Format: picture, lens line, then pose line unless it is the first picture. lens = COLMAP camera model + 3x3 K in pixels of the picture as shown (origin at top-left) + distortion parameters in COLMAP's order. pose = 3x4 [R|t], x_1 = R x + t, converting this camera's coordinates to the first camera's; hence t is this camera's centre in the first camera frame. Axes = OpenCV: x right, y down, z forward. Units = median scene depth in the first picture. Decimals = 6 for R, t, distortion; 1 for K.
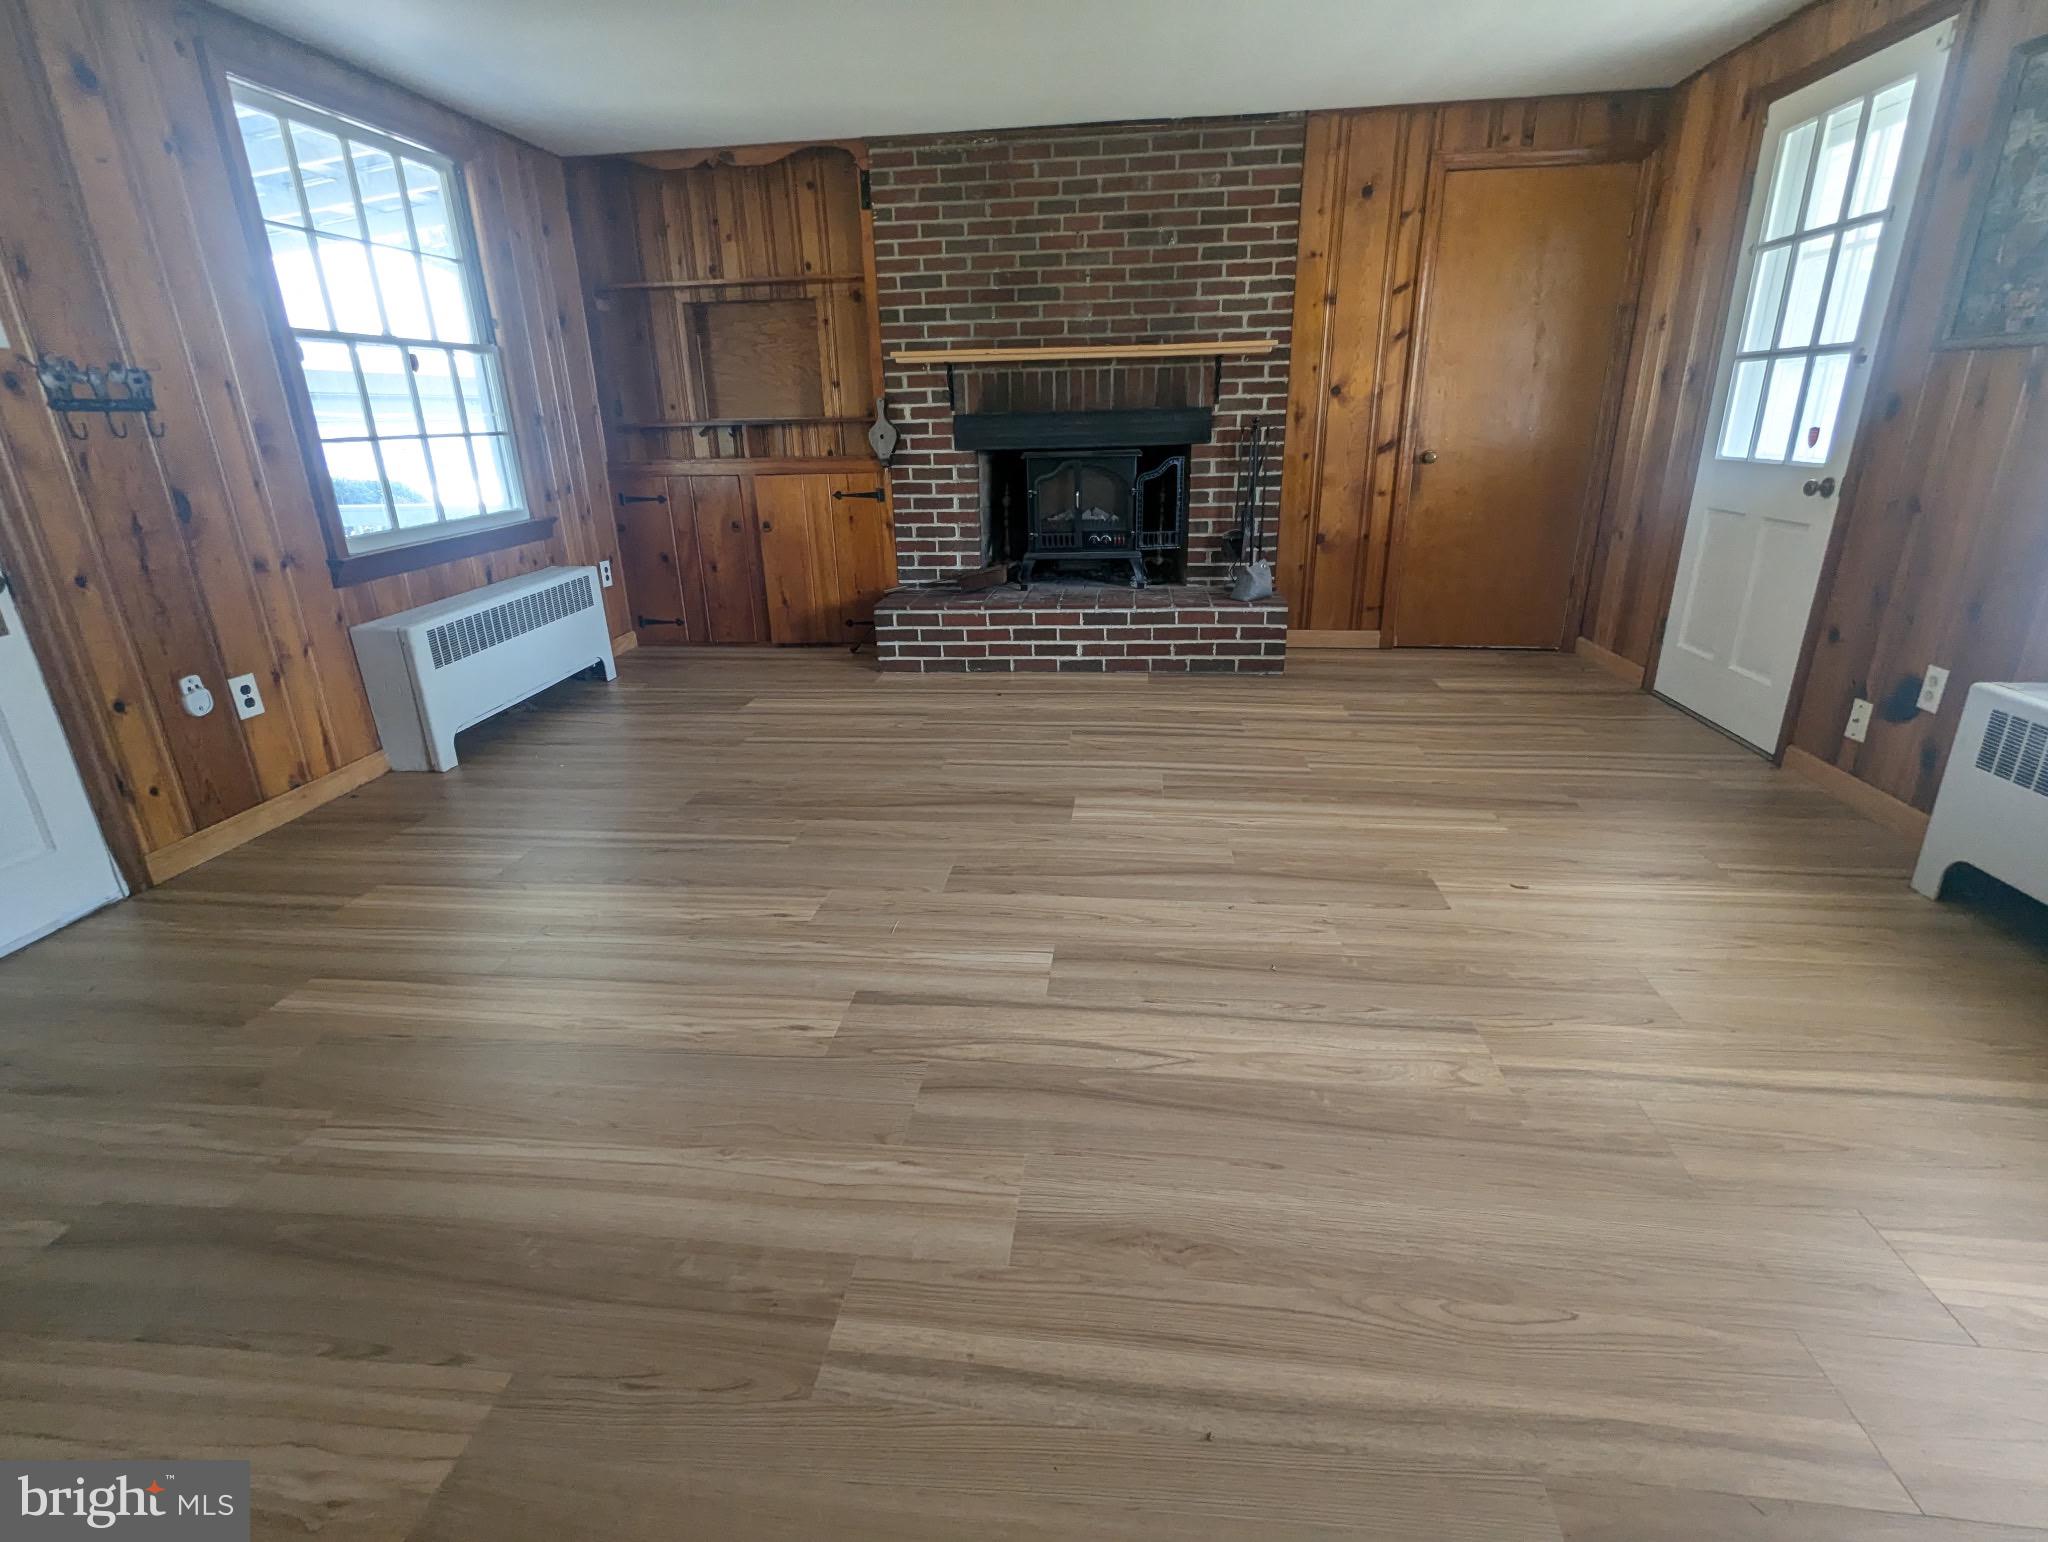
lens RADIAL K [[978.1, 0, 1022.9], [0, 978.1, 765.4], [0, 0, 1]] dist [0.004464, 0.000696]
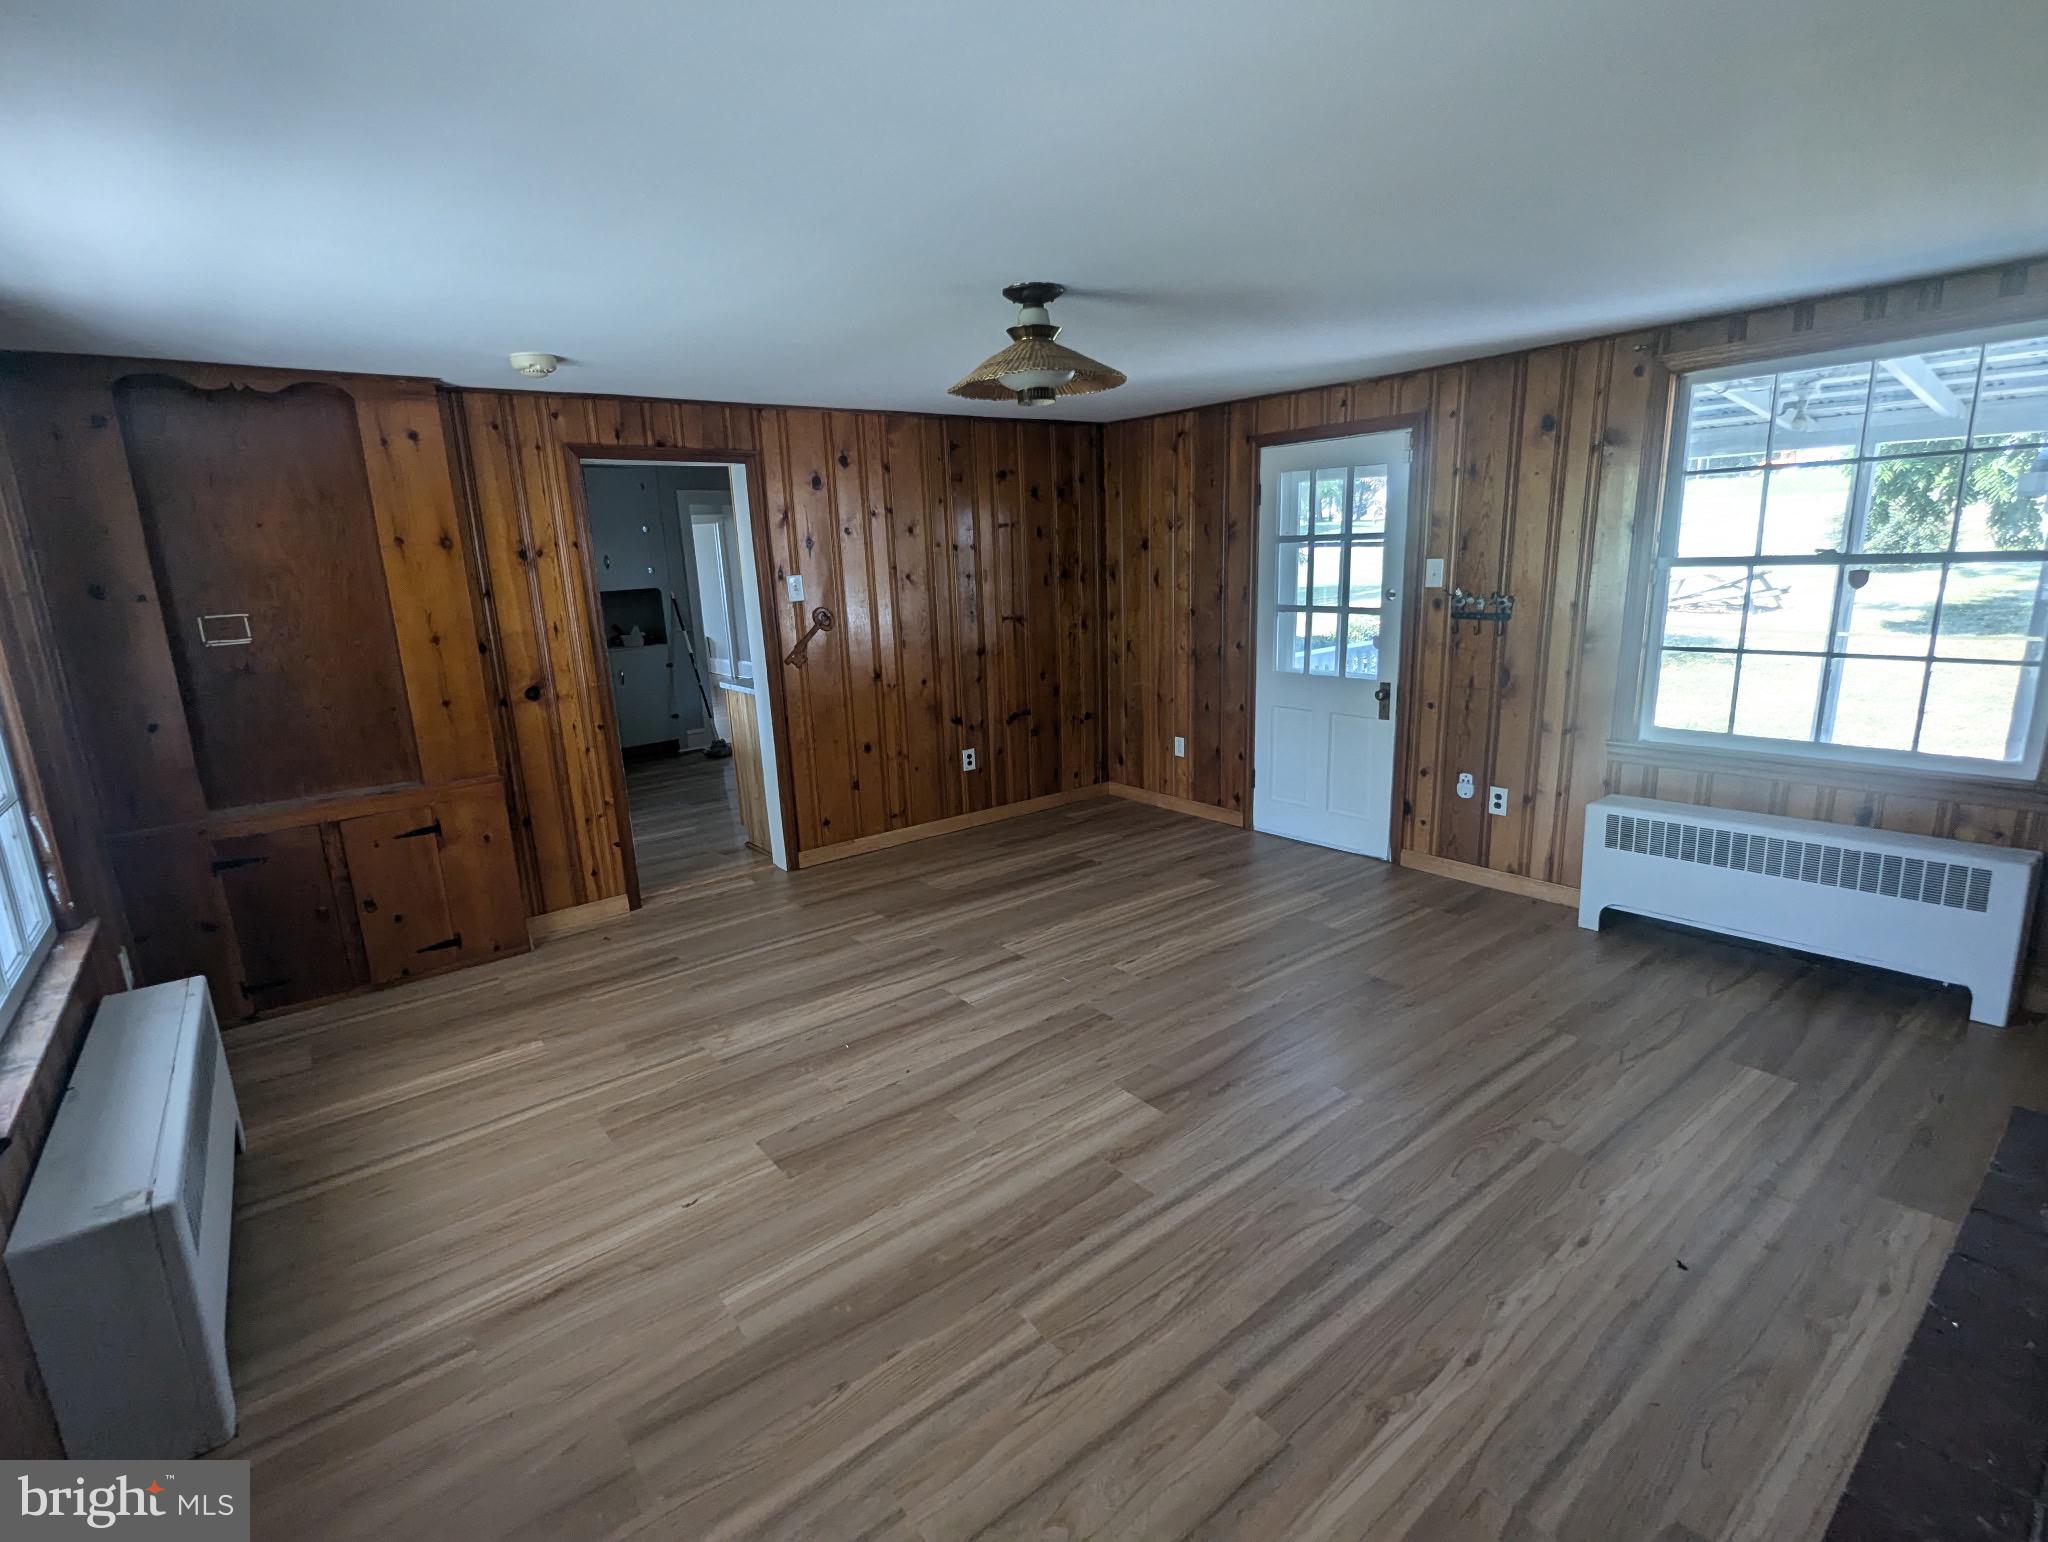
lens RADIAL K [[978.1, 0, 1024.0], [0, 978.1, 775.3], [0, 0, 1]] dist [0.004464, 0.000696]
pose [[-0.706250, 0.209339, -0.676304, 0.721350], [-0.187744, 0.865700, 0.464021, -0.660472], [0.682615, 0.454687, -0.572099, 1.339625]]
